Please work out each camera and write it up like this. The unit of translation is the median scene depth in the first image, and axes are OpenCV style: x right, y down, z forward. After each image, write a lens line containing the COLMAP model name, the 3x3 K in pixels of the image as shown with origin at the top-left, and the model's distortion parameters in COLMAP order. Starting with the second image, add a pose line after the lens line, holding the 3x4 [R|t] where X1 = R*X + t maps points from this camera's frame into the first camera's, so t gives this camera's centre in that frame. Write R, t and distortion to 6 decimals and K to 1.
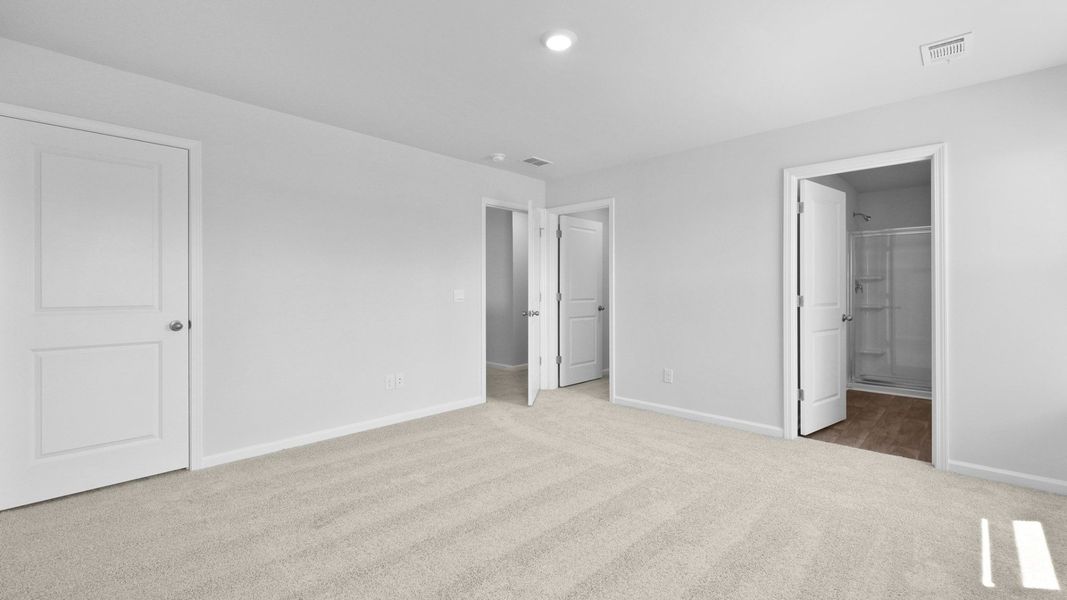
lens RADIAL K [[465.4, 0, 536.6], [0, 465.4, 290.8], [0, 0, 1]] dist [0.001678, 0.000608]
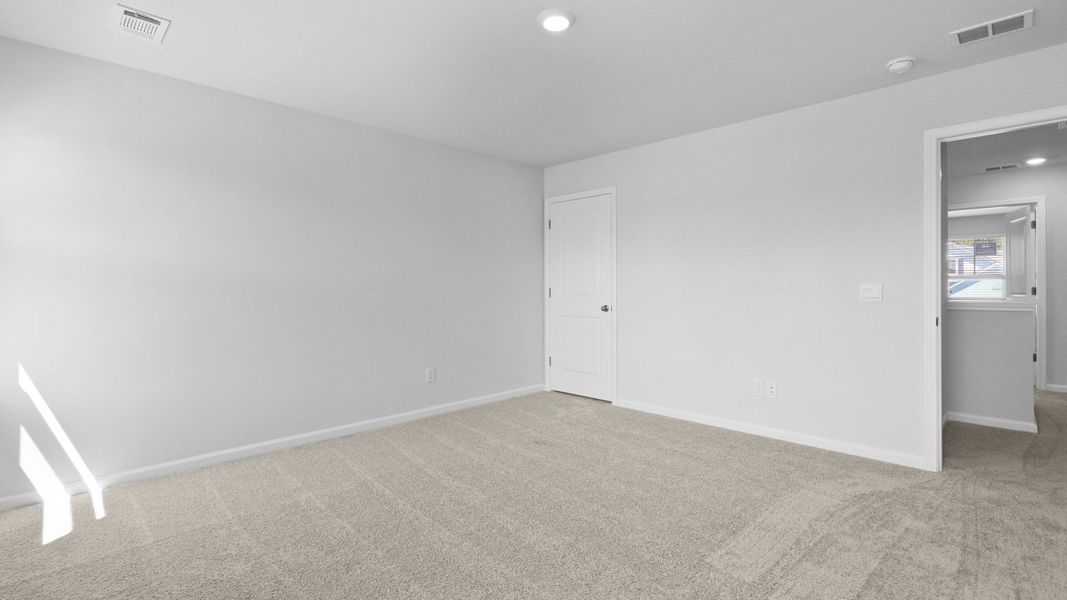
lens RADIAL K [[465.4, 0, 536.6], [0, 465.4, 290.8], [0, 0, 1]] dist [0.001678, 0.000608]
pose [[-0.015926, 0.005722, -0.999857, 0.772383], [-0.003155, 0.999978, 0.005773, 0.008205], [0.999868, 0.003246, -0.015908, 0.773700]]
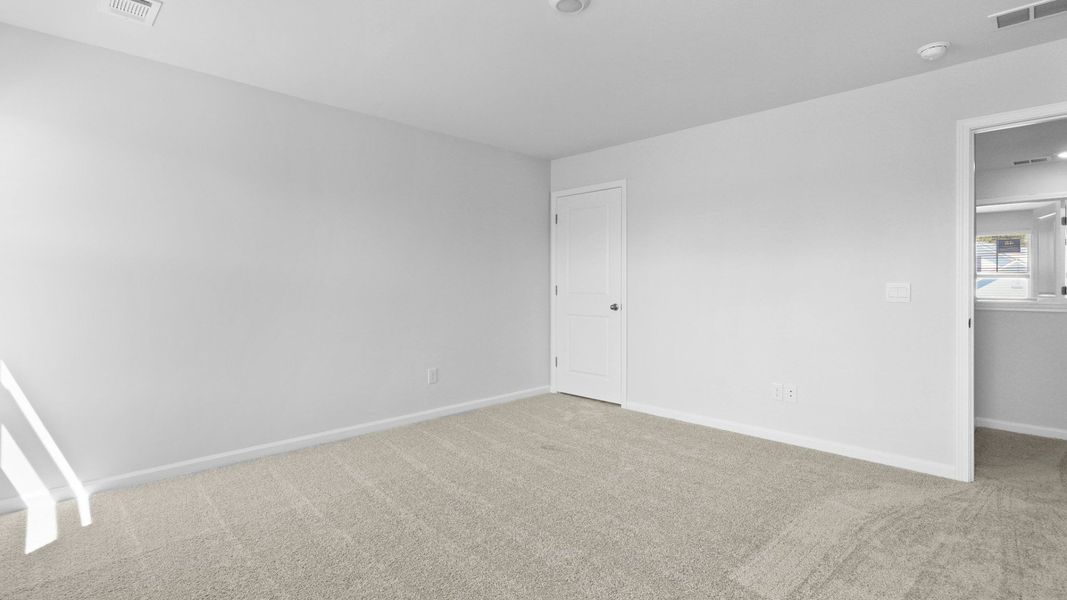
lens RADIAL K [[479.4, 0, 536.2], [0, 479.4, 288.1], [0, 0, 1]] dist [0.003060, 0.000446]
pose [[-0.020766, 0.006055, -0.999766, 0.753128], [-0.007175, 0.999955, 0.006205, 0.007021], [0.999759, 0.007302, -0.020722, 0.759526]]
